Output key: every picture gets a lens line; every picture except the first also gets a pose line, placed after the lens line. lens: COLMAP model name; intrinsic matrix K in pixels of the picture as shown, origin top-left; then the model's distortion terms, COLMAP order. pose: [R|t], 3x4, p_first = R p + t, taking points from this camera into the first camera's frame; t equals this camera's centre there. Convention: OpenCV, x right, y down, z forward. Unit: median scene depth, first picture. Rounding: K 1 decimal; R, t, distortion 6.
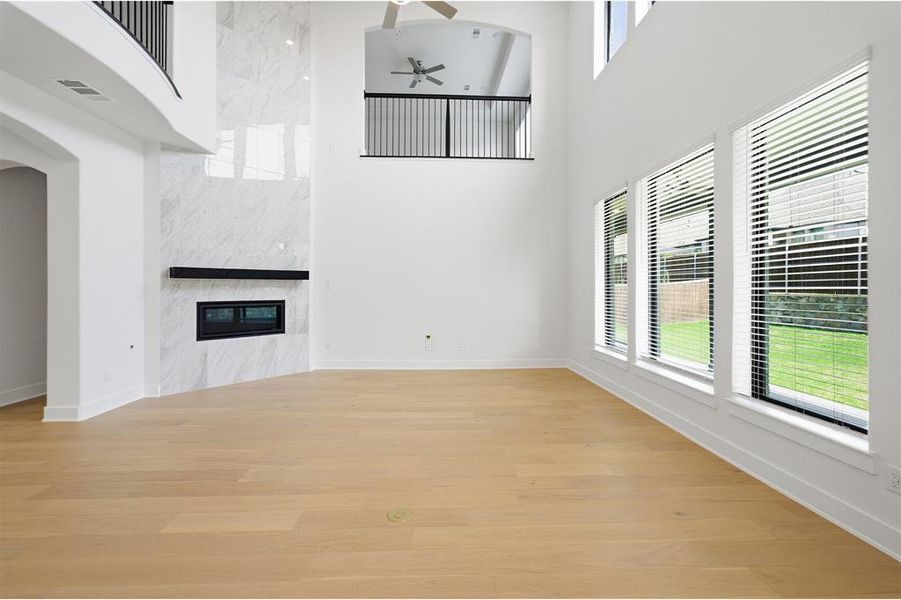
lens RADIAL K [[373.4, 0, 447.3], [0, 373.4, 294.5], [0, 0, 1]] dist [-0.017806, 0.000323]
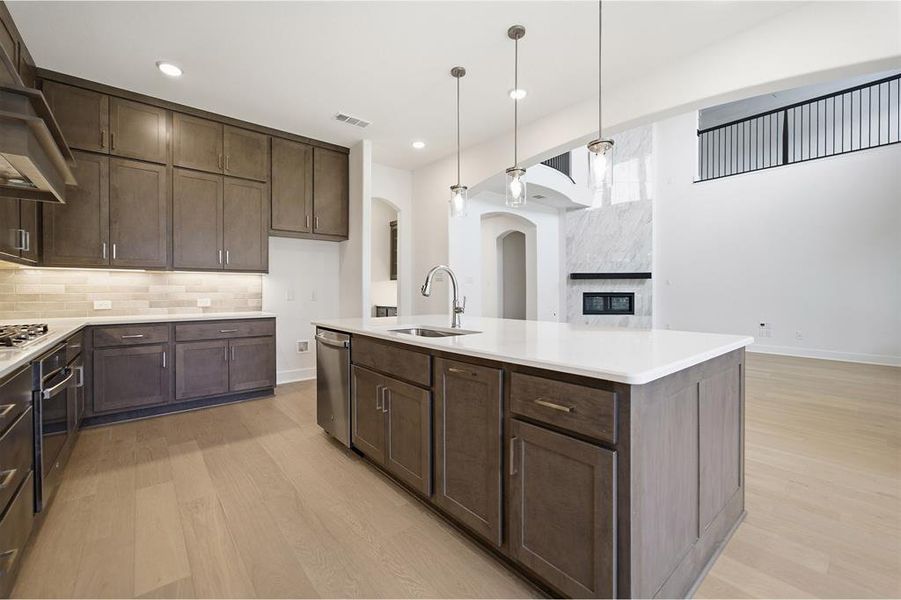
lens RADIAL K [[374.1, 0, 453.1], [0, 374.1, 272.6], [0, 0, 1]] dist [-0.018195, -0.000020]
pose [[0.604526, -0.020311, -0.796327, 0.326566], [-0.015898, 0.999168, -0.037553, 0.003229], [0.796427, 0.035362, 0.603700, -0.505764]]
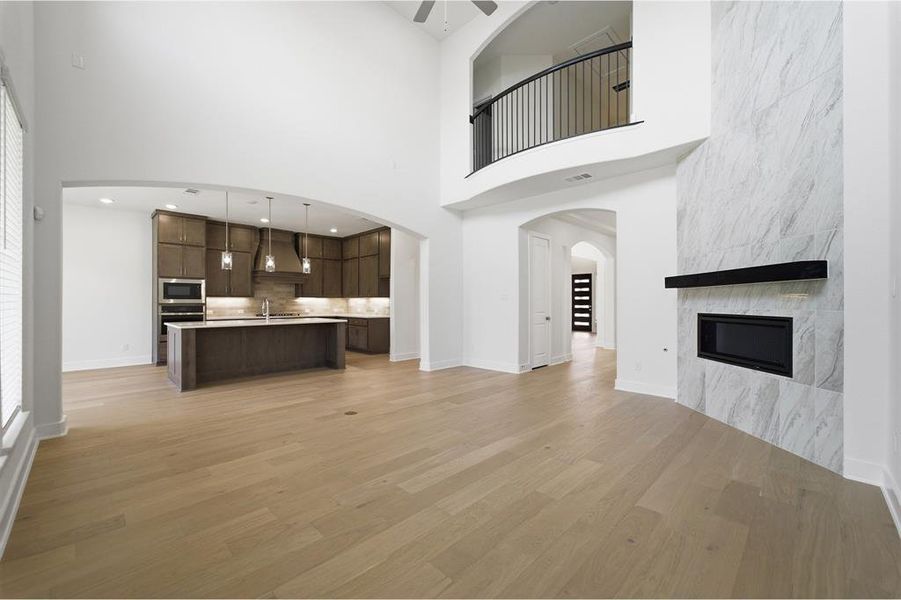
lens RADIAL K [[359.4, 0, 459.7], [0, 359.4, 301.9], [0, 0, 1]] dist [0.000739, 0.000218]
pose [[-0.735162, 0.005999, -0.677865, 0.290071], [0.000455, 0.999965, 0.008356, -0.012527], [0.677891, 0.005834, -0.735139, 1.074976]]
